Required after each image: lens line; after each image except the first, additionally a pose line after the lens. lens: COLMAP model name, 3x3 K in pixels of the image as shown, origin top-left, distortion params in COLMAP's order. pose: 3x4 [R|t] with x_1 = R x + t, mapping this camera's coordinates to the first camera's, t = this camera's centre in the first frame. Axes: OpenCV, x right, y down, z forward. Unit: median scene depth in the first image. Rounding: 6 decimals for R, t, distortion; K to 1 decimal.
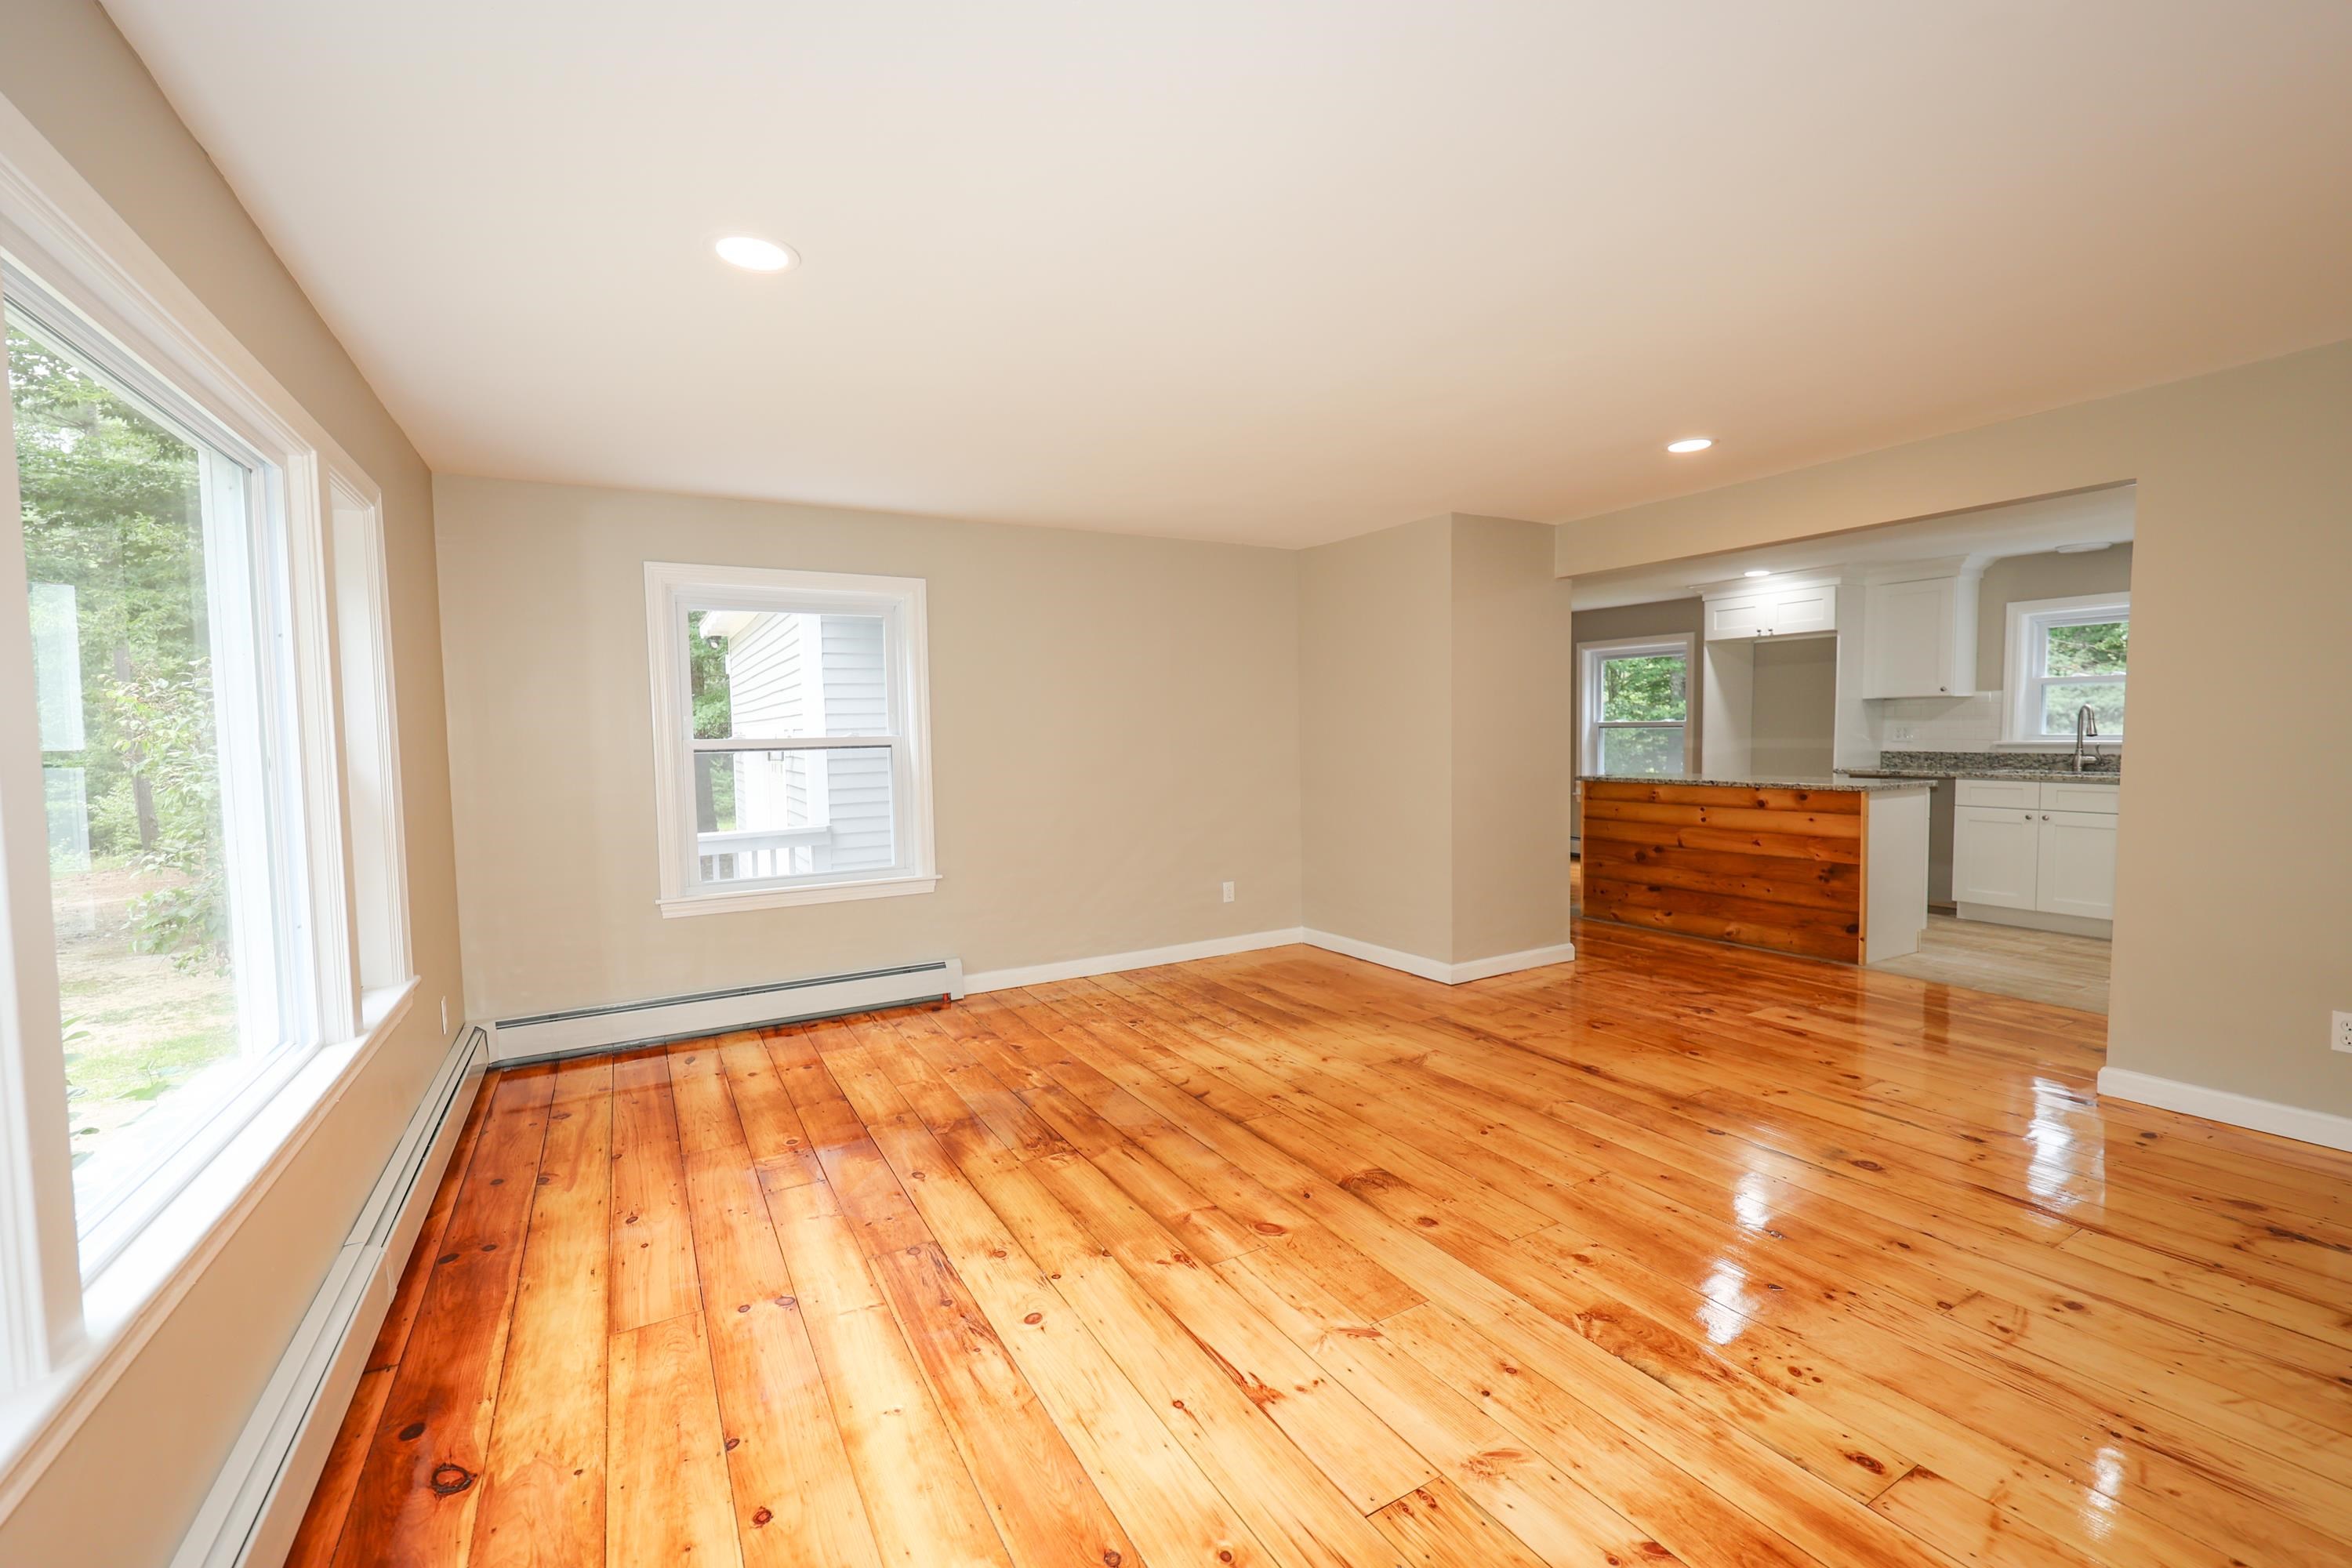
lens RADIAL K [[987.6, 0, 1187.3], [0, 987.6, 787.0], [0, 0, 1]] dist [-0.002682, -0.000217]
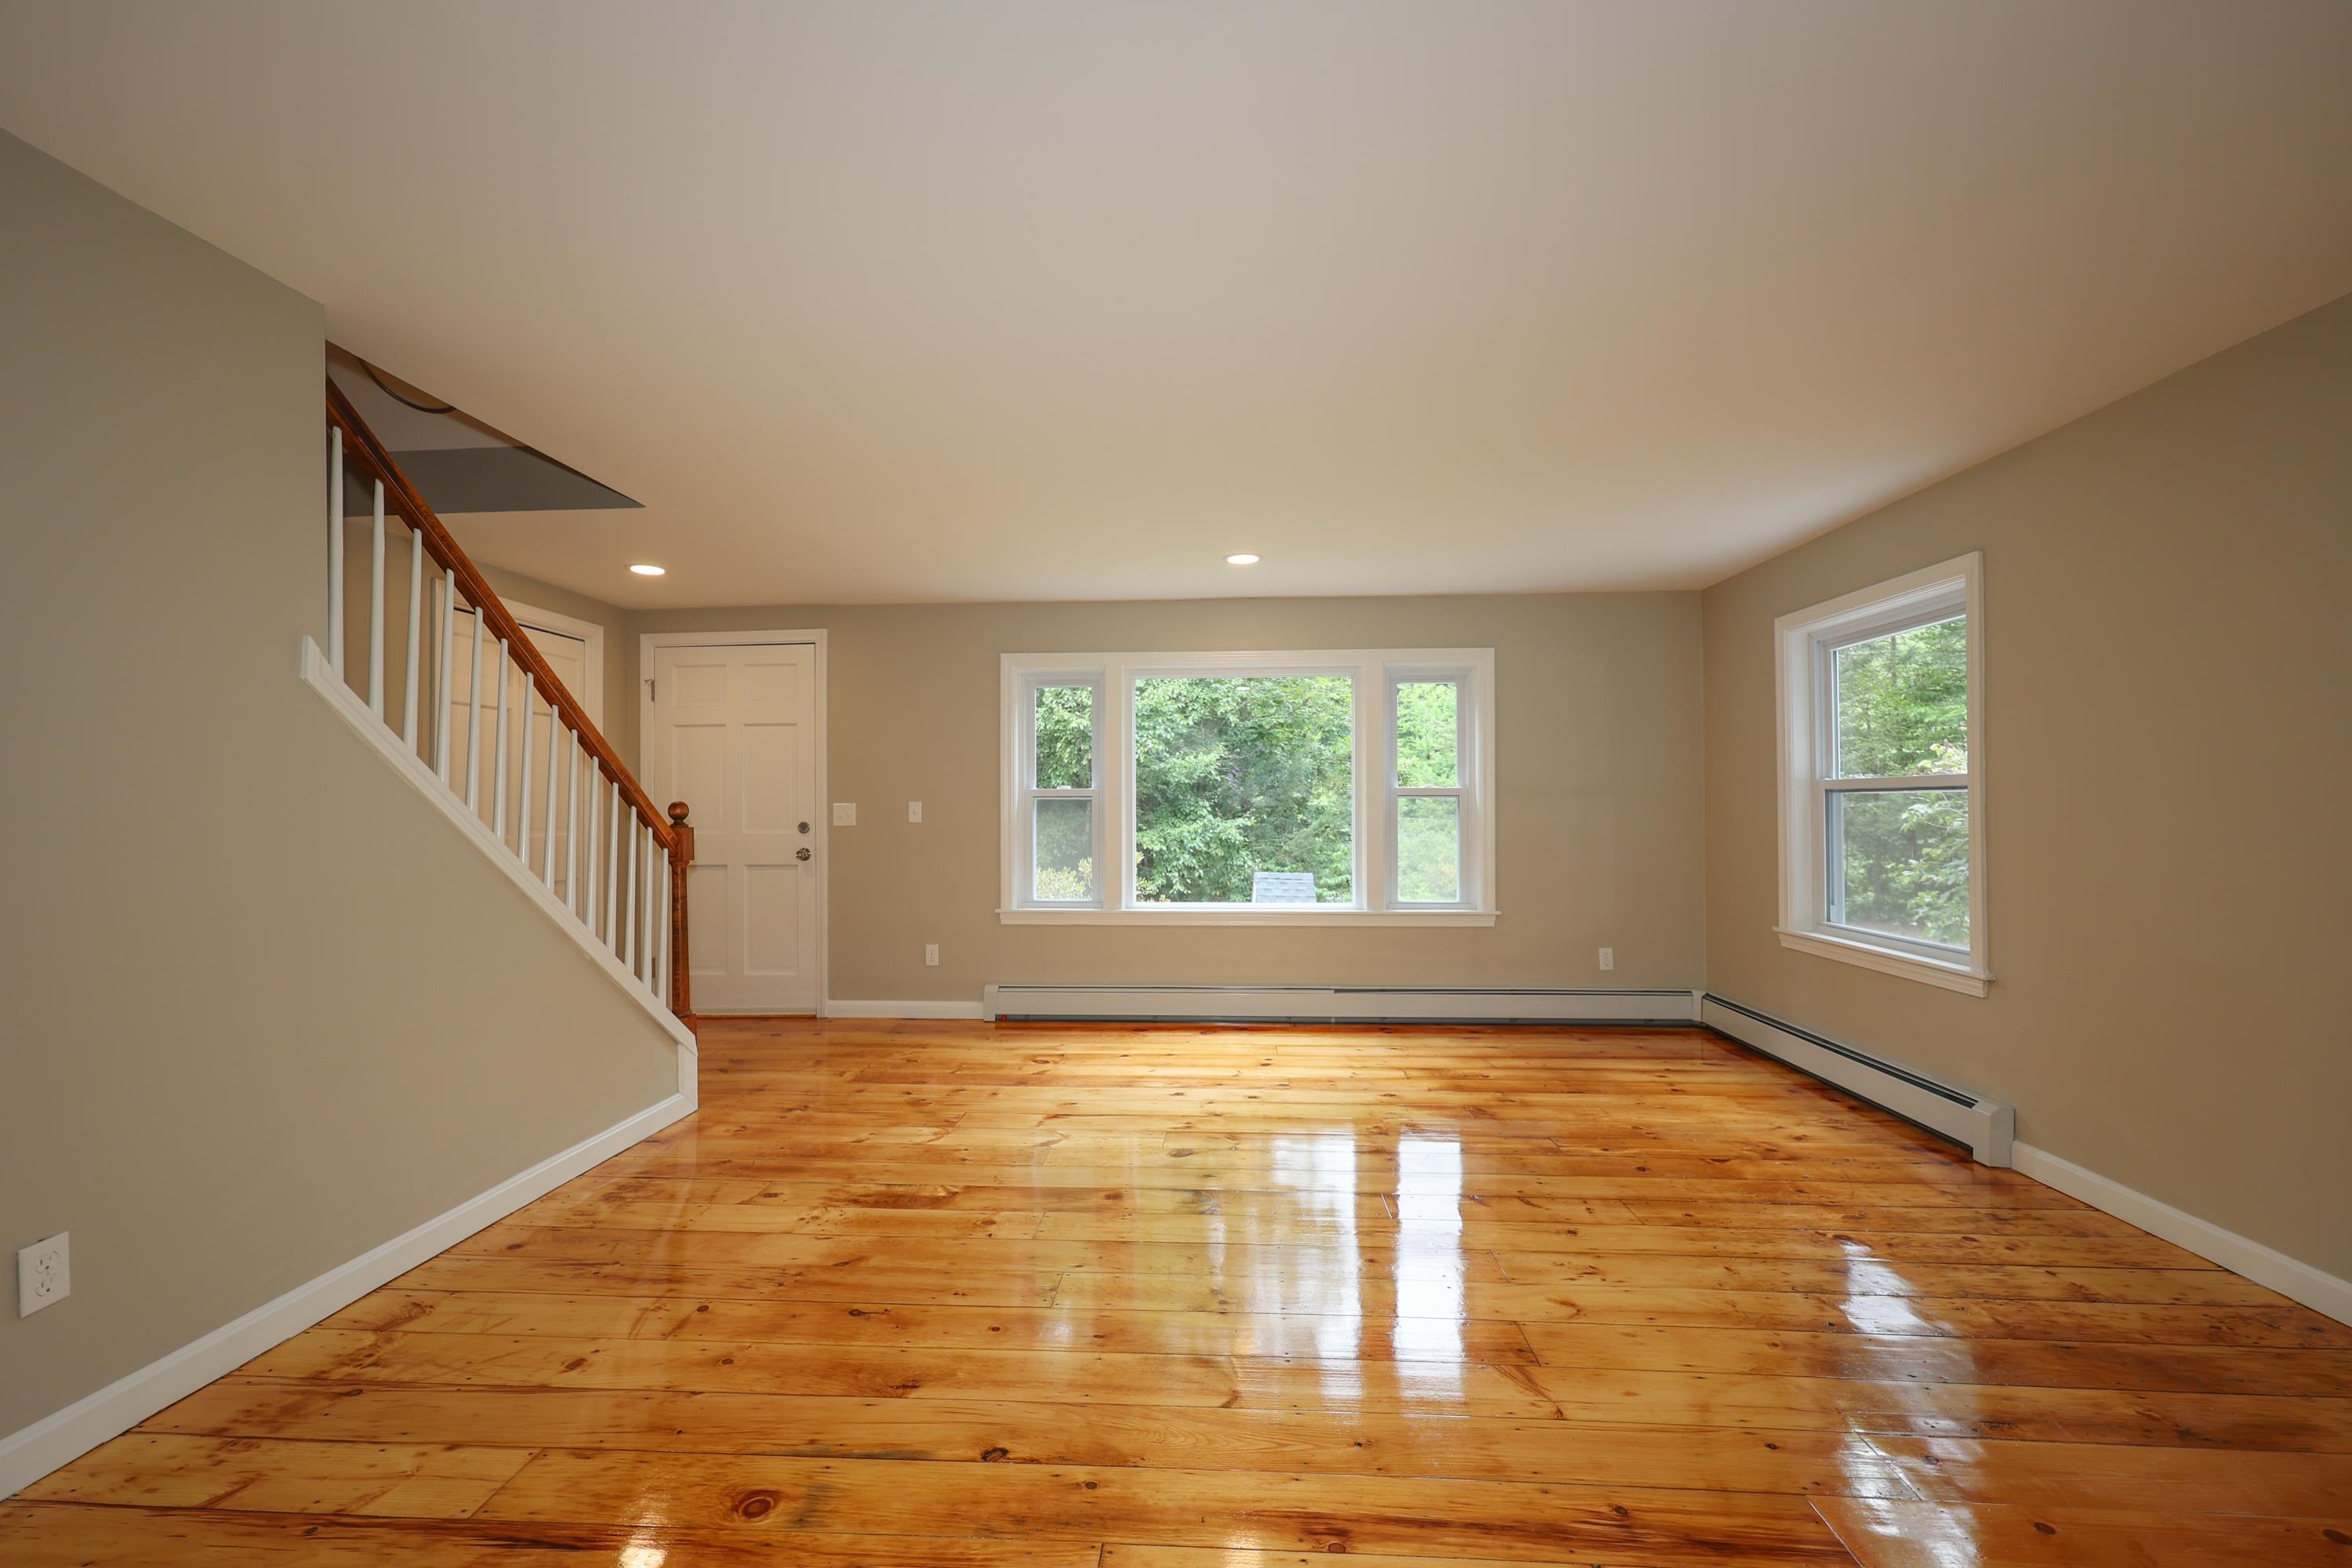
lens RADIAL K [[962.9, 0, 1189.1], [0, 962.9, 790.0], [0, 0, 1]] dist [0.010889, -0.000076]
pose [[-0.533102, 0.008282, -0.846010, 0.836871], [-0.037571, 0.998734, 0.033452, -0.055919], [0.845216, 0.049619, -0.532116, 1.203968]]
